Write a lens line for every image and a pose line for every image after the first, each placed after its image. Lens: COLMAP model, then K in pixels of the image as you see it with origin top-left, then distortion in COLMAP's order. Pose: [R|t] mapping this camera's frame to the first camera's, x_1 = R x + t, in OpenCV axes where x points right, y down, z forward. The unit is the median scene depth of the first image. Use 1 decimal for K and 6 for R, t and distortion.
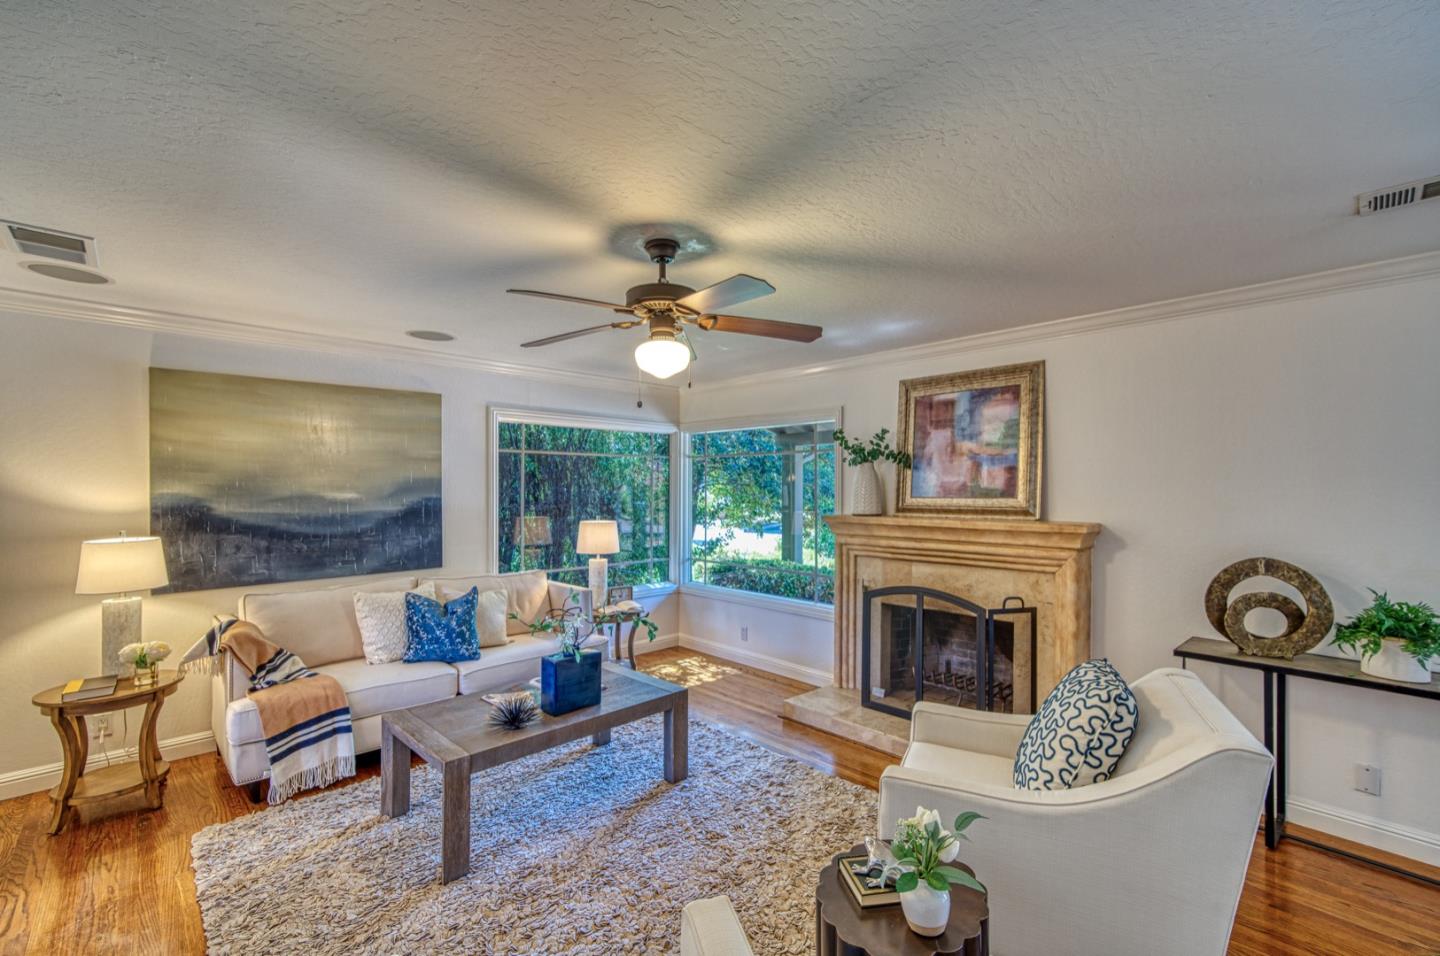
lens RADIAL K [[629.6, 0, 713.6], [0, 629.6, 481.2], [0, 0, 1]] dist [0.006378, 0.001760]
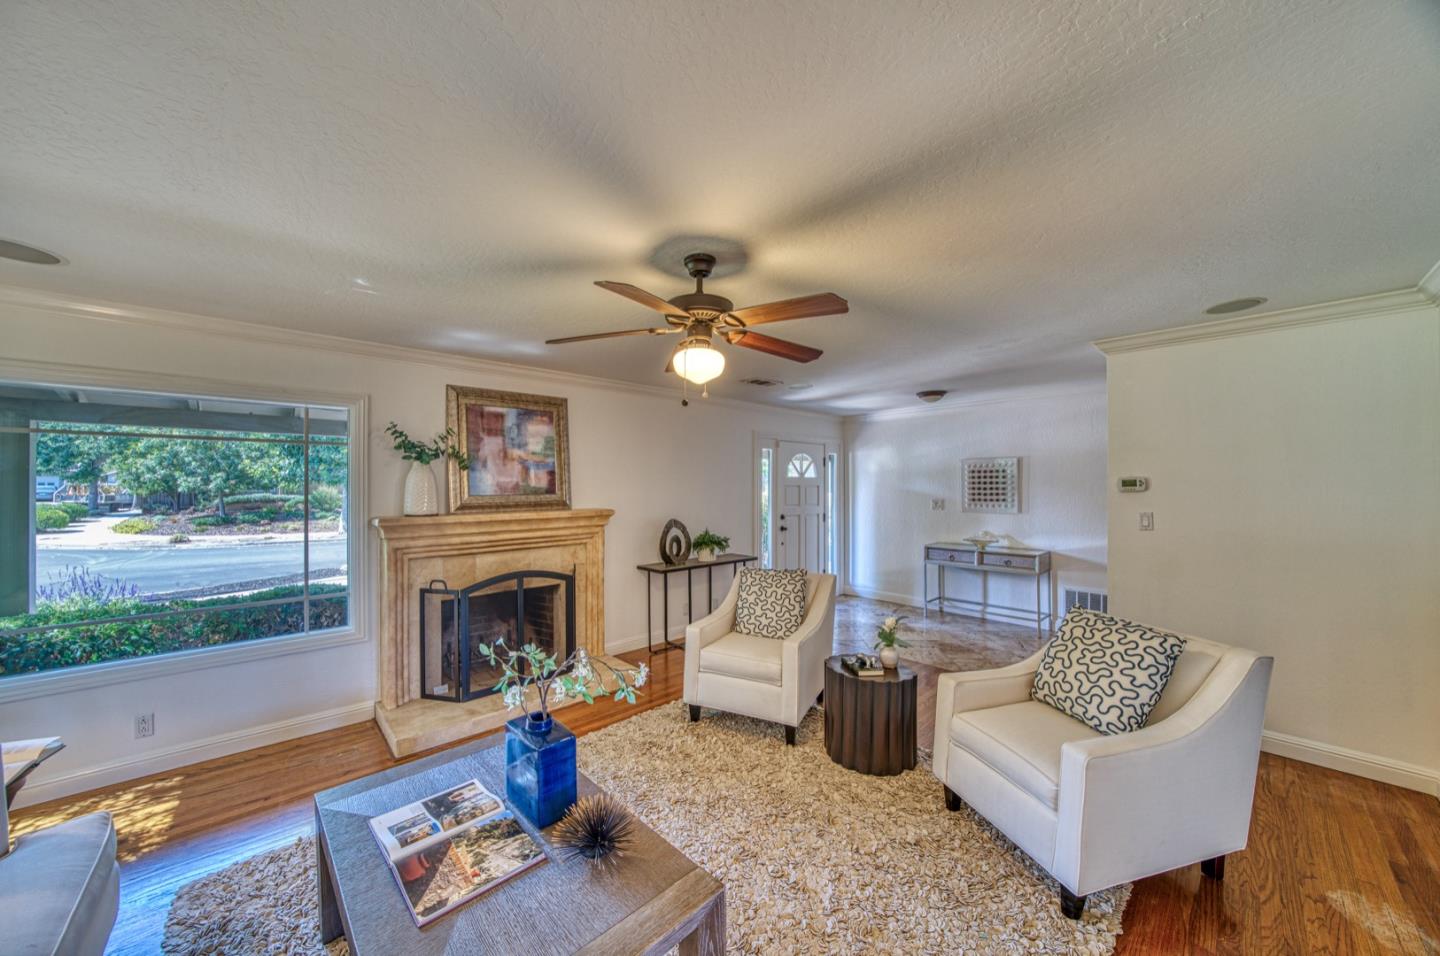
lens RADIAL K [[502.2, 0, 720.9], [0, 502.2, 481.7], [0, 0, 1]] dist [-0.022078, 0.002011]
pose [[0.005966, 0.007218, 0.999956, -0.592515], [-0.005756, 0.999958, -0.007184, 0.005114], [-0.999966, -0.005713, 0.006007, 0.608130]]
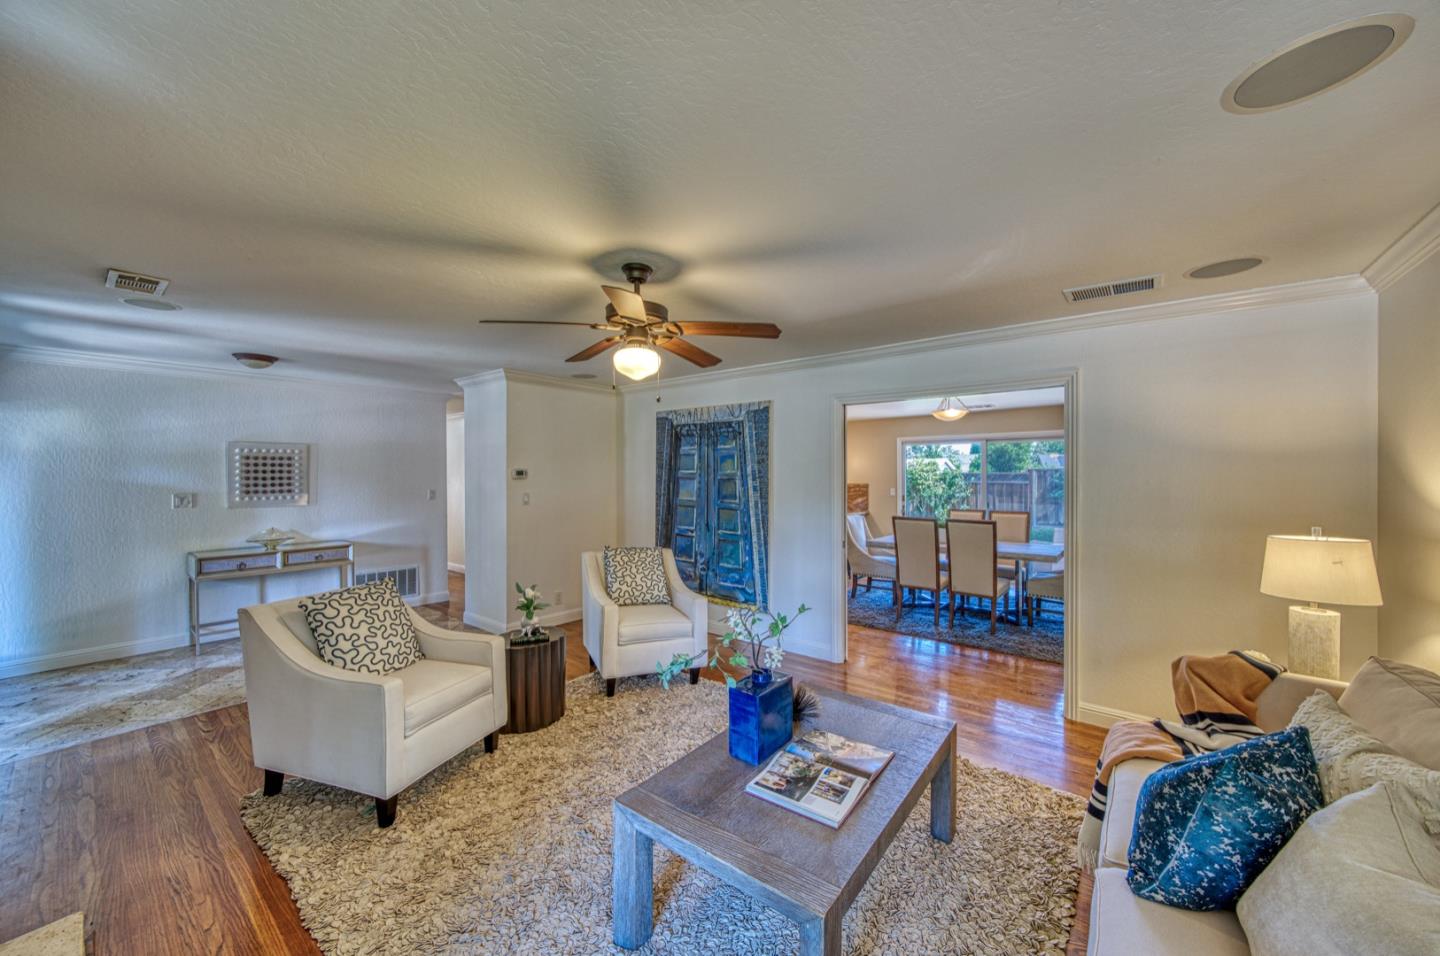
lens RADIAL K [[536.8, 0, 707.8], [0, 536.8, 469.4], [0, 0, 1]] dist [-0.019950, 0.001913]
pose [[-0.992669, -0.001696, -0.120851, -0.057942], [0.000640, 0.999814, -0.019292, 0.014483], [0.120861, -0.019228, -0.992483, 1.274805]]
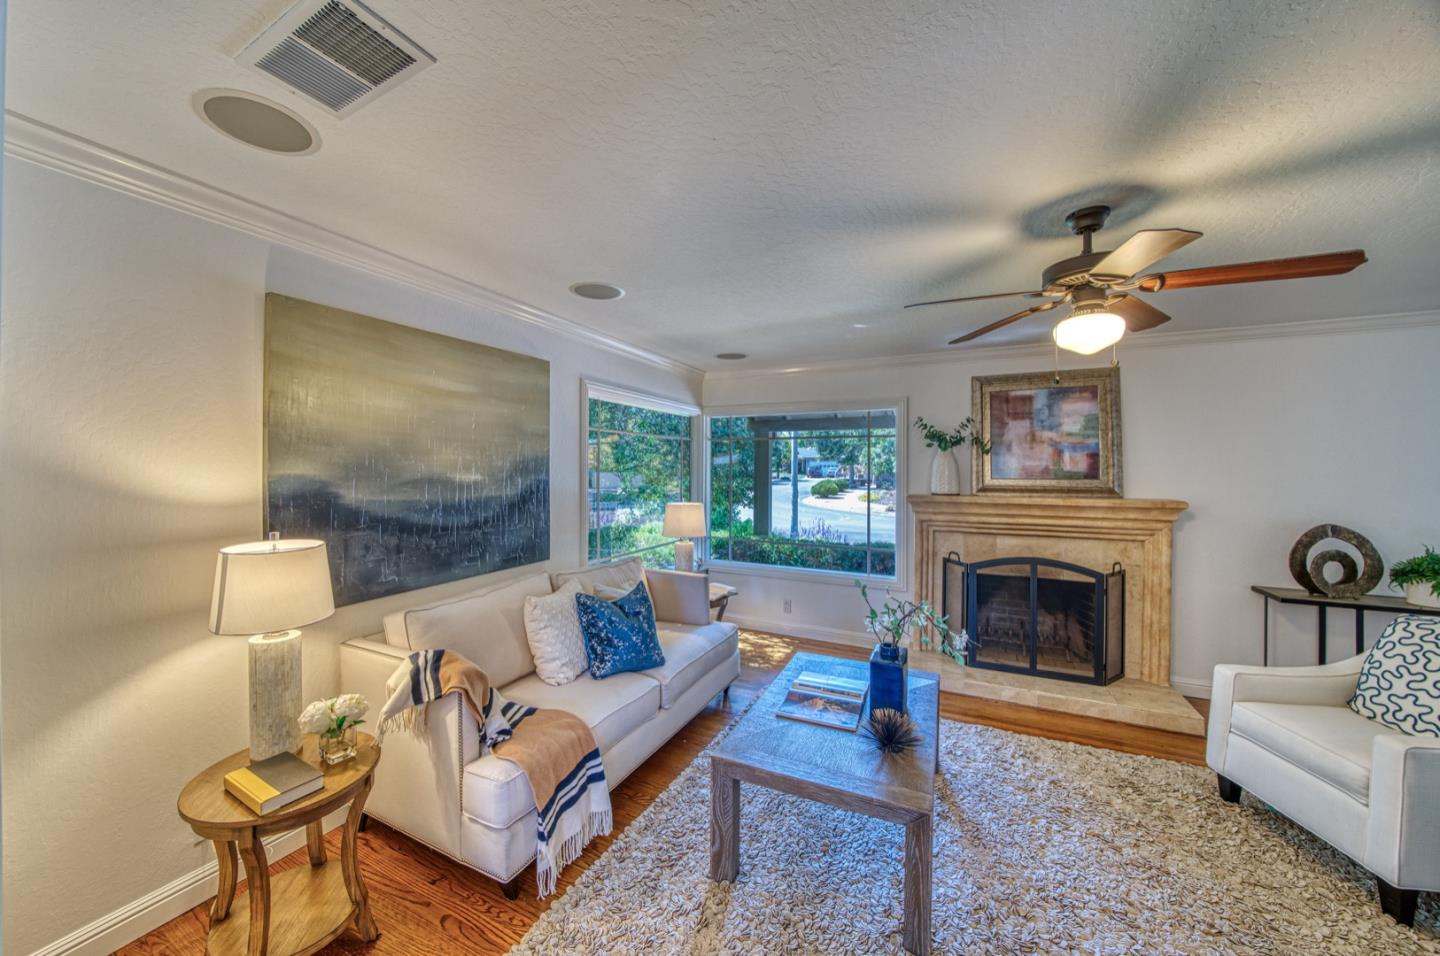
lens RADIAL K [[536.8, 0, 676.6], [0, 536.8, 462.2], [0, 0, 1]] dist [-0.019950, 0.001913]
pose [[0.949597, 0.008718, 0.313351, -0.580627], [-0.008565, 0.999962, -0.001865, 0.002261], [-0.313355, -0.000912, 0.949635, 0.280597]]
